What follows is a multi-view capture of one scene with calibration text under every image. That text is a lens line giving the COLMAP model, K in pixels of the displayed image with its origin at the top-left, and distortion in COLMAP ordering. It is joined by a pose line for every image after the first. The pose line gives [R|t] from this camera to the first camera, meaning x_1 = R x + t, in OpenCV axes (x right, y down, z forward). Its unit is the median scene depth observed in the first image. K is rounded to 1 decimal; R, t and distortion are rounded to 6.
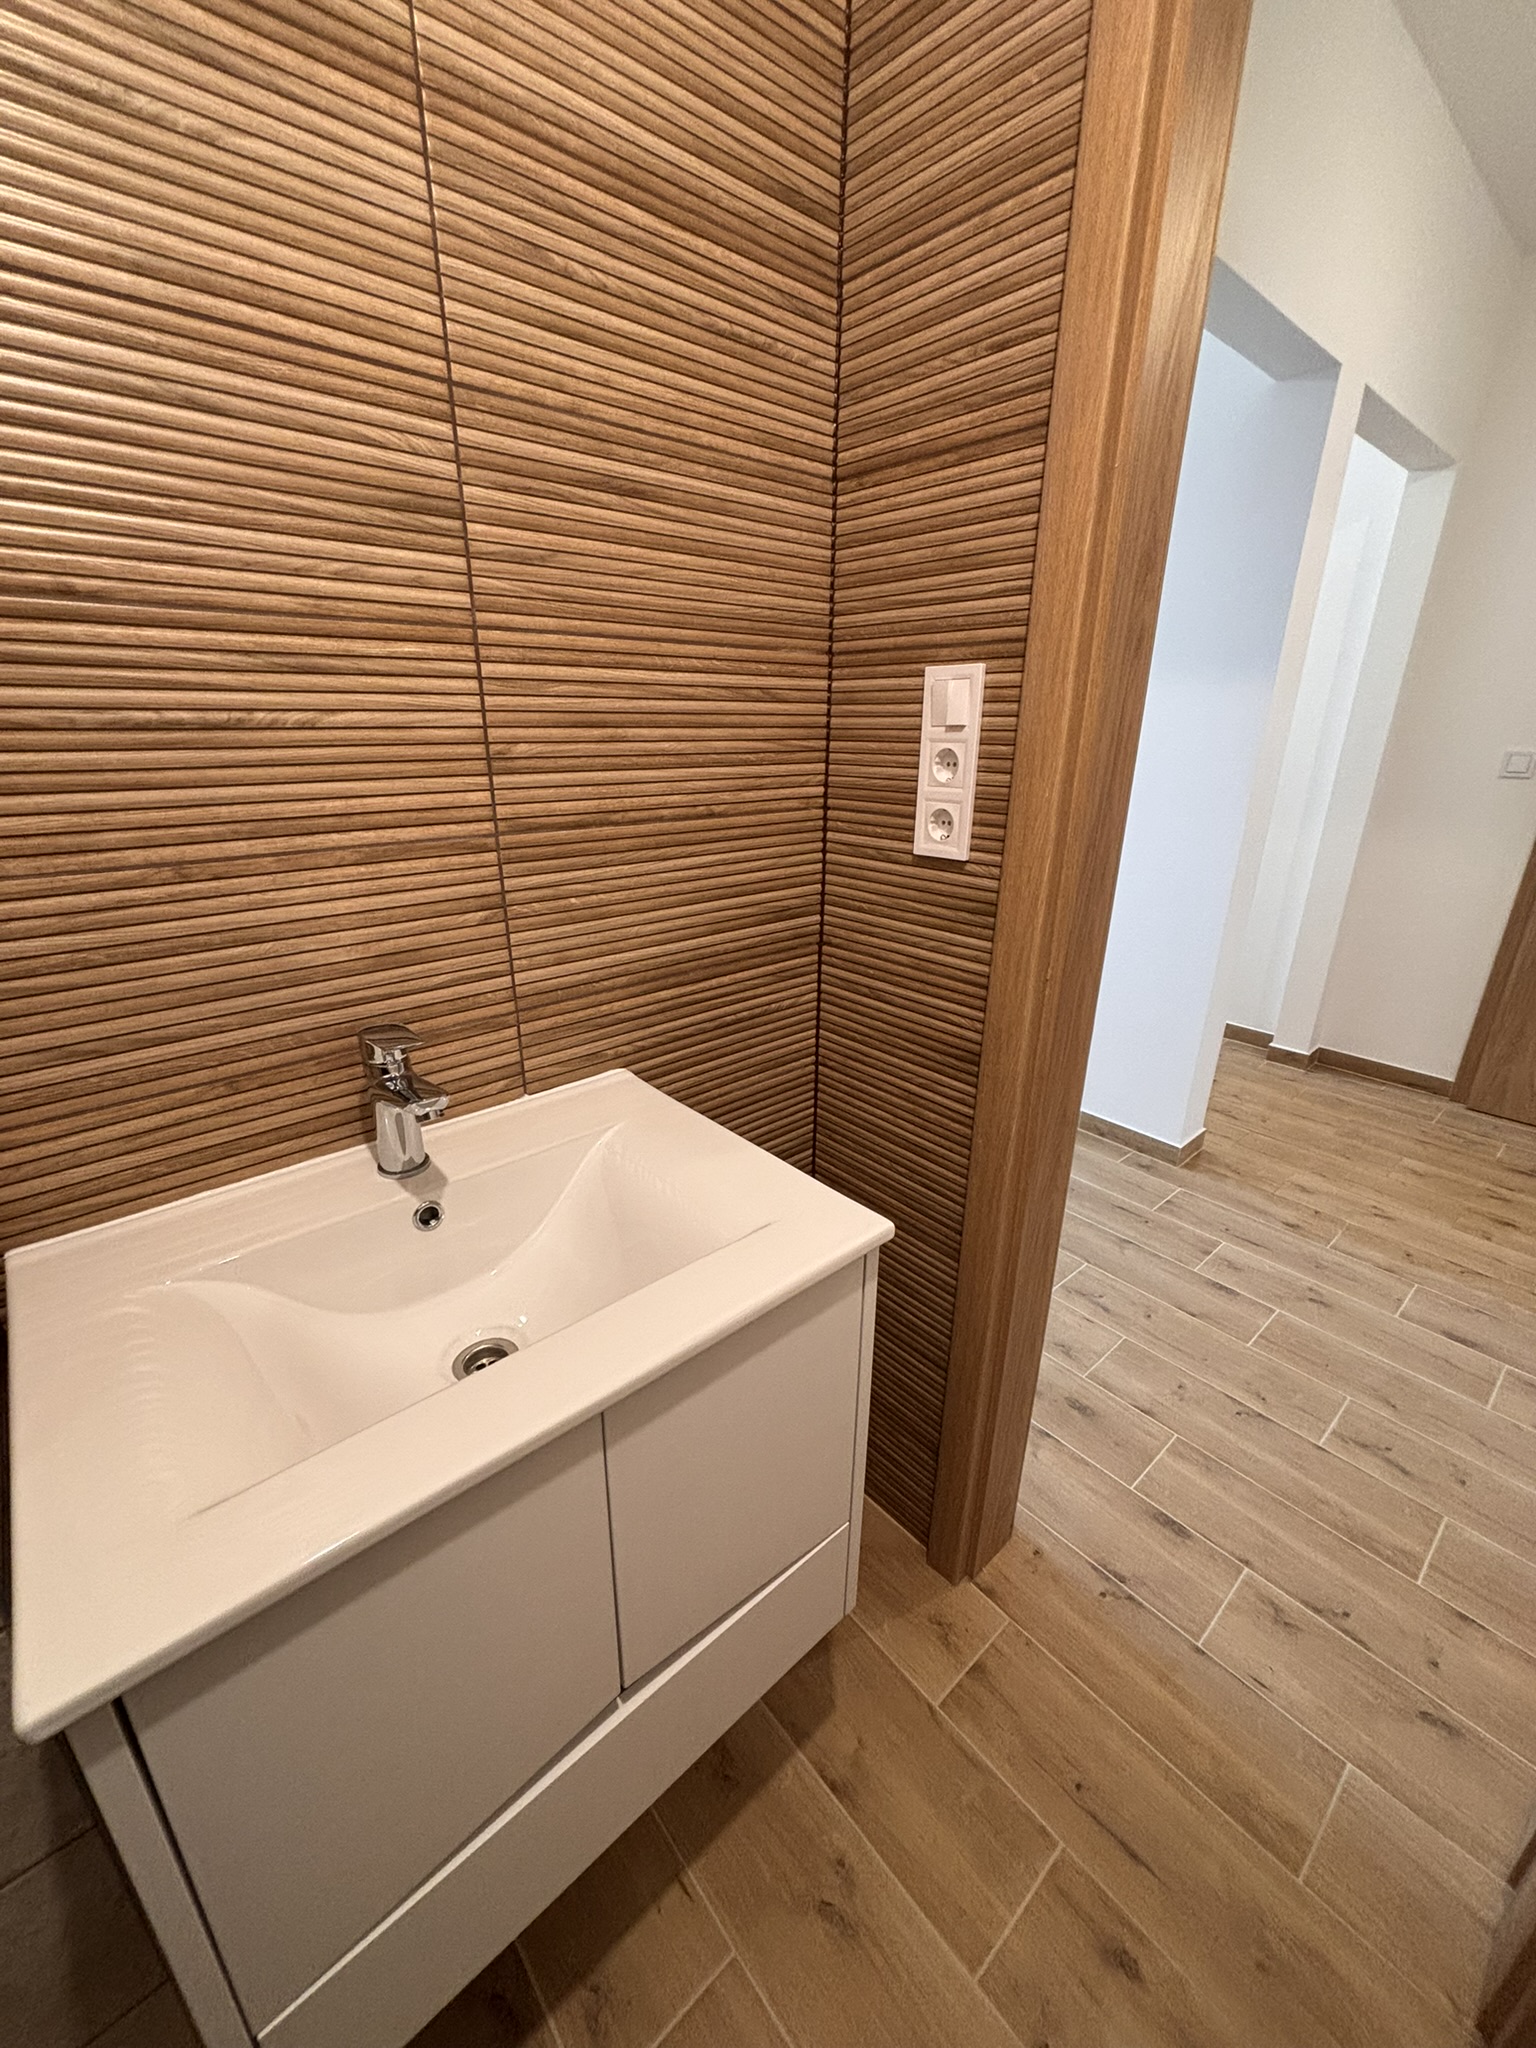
lens RADIAL K [[817.7, 0, 761.0], [0, 817.7, 1028.2], [0, 0, 1]] dist [-0.008375, 0.000846]
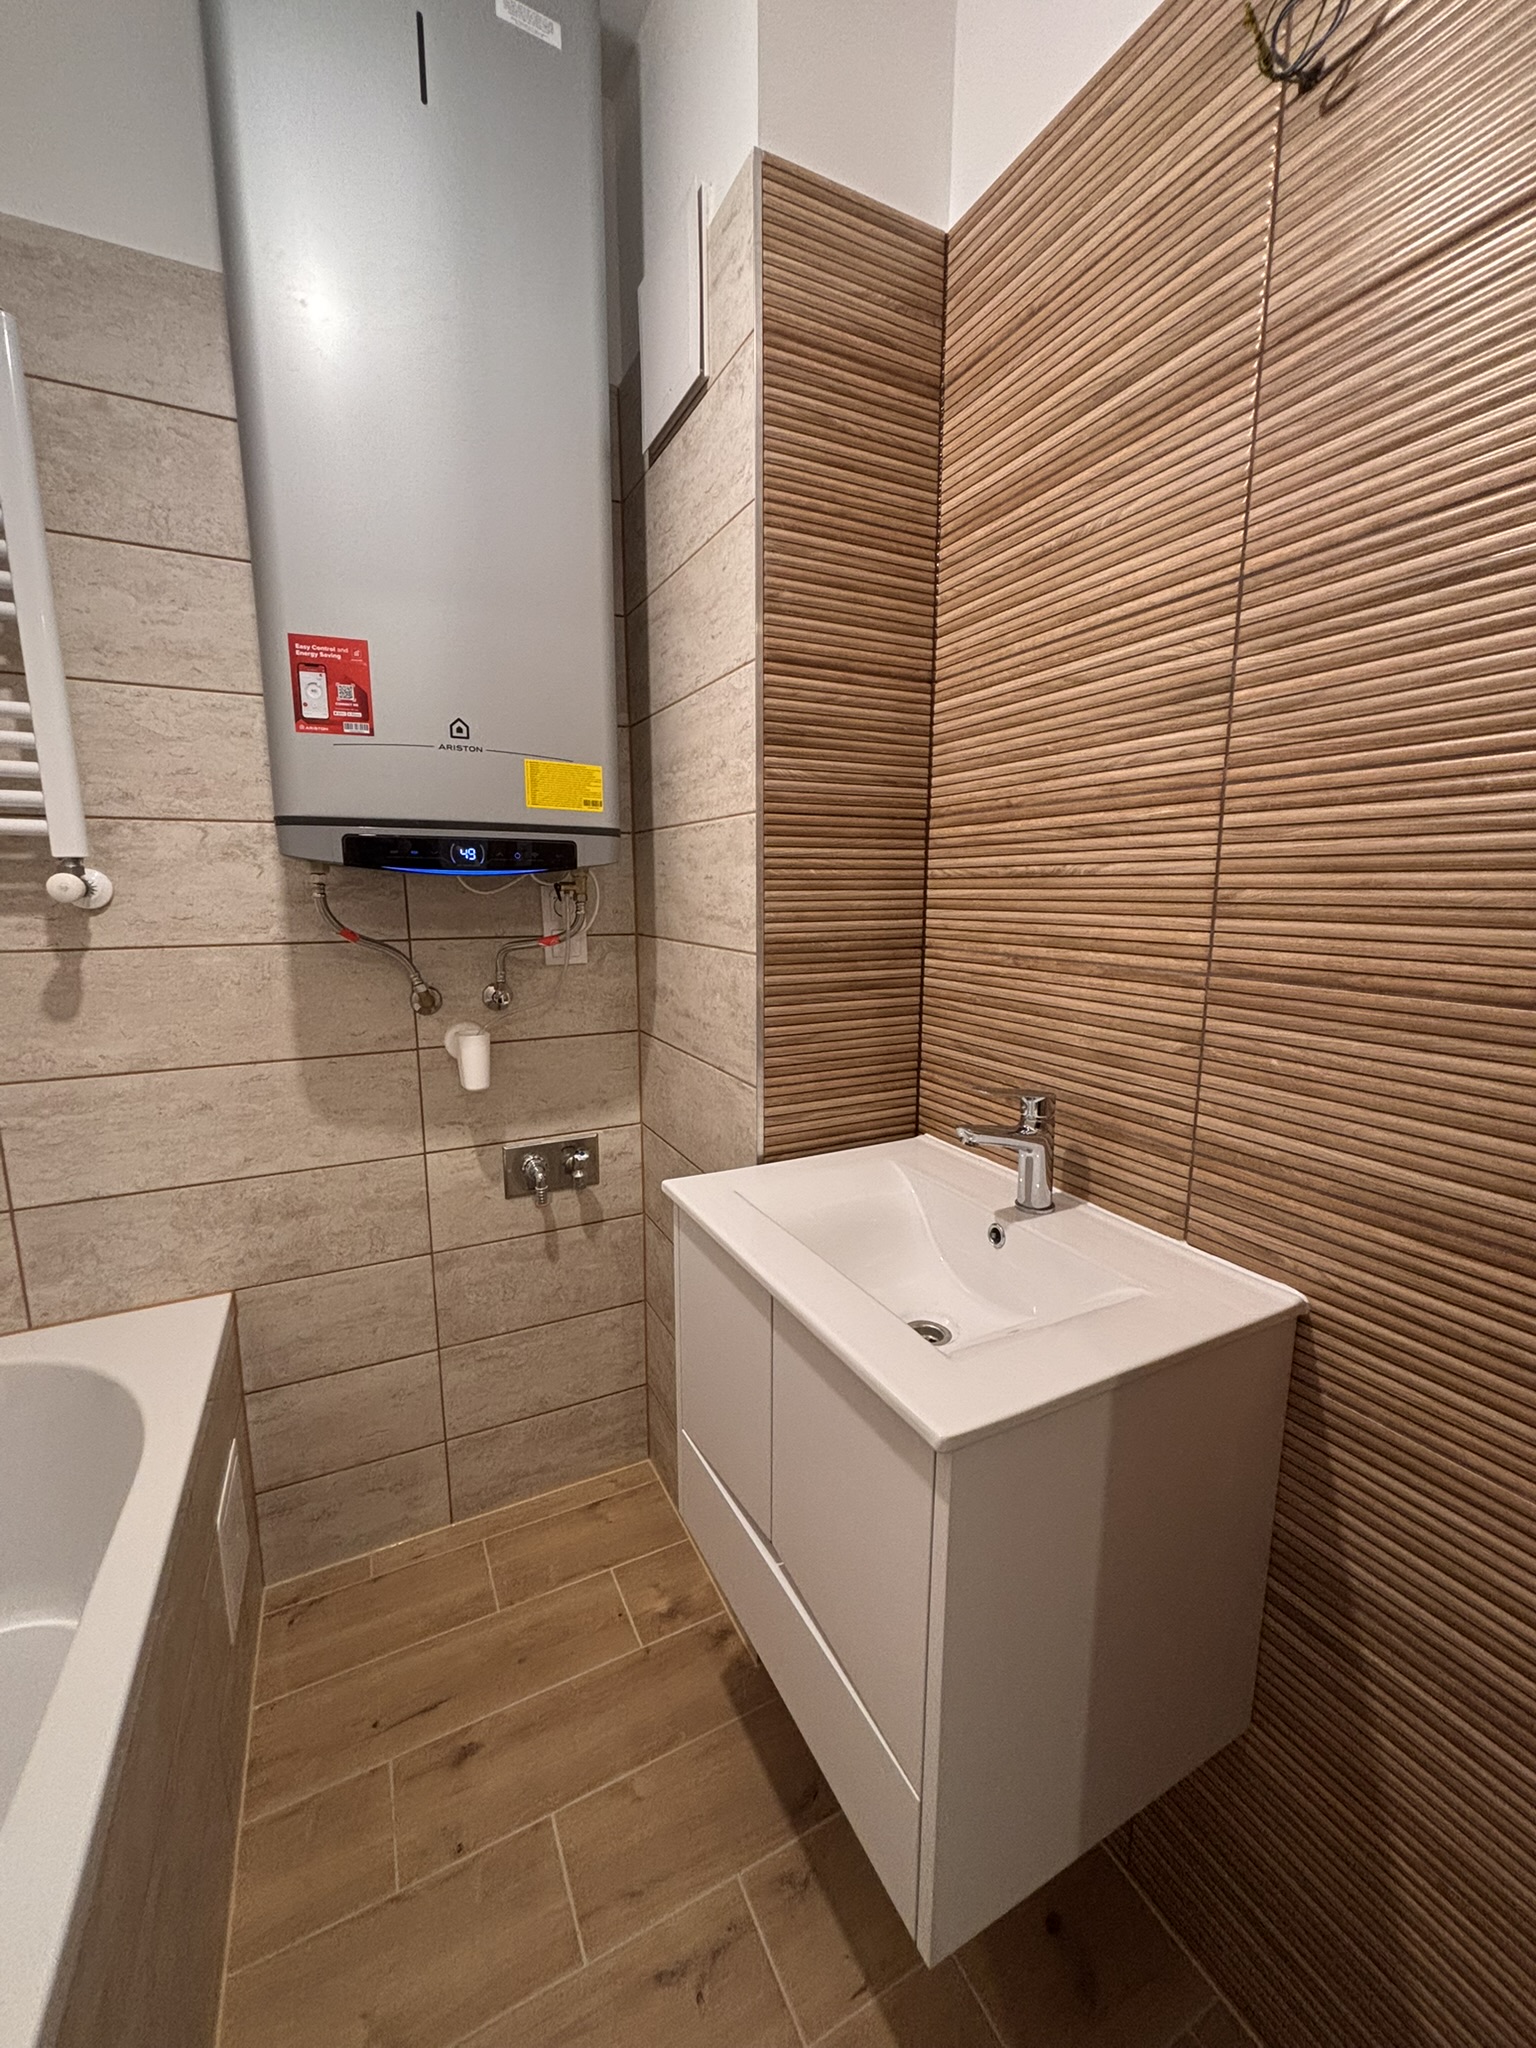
lens RADIAL K [[817.7, 0, 767.7], [0, 817.7, 1018.1], [0, 0, 1]] dist [-0.008375, 0.000846]
pose [[-0.242054, 0.149430, -0.958687, 0.828440], [-0.338325, 0.913056, 0.227739, -0.245125], [0.909366, 0.379473, -0.170453, 0.731741]]
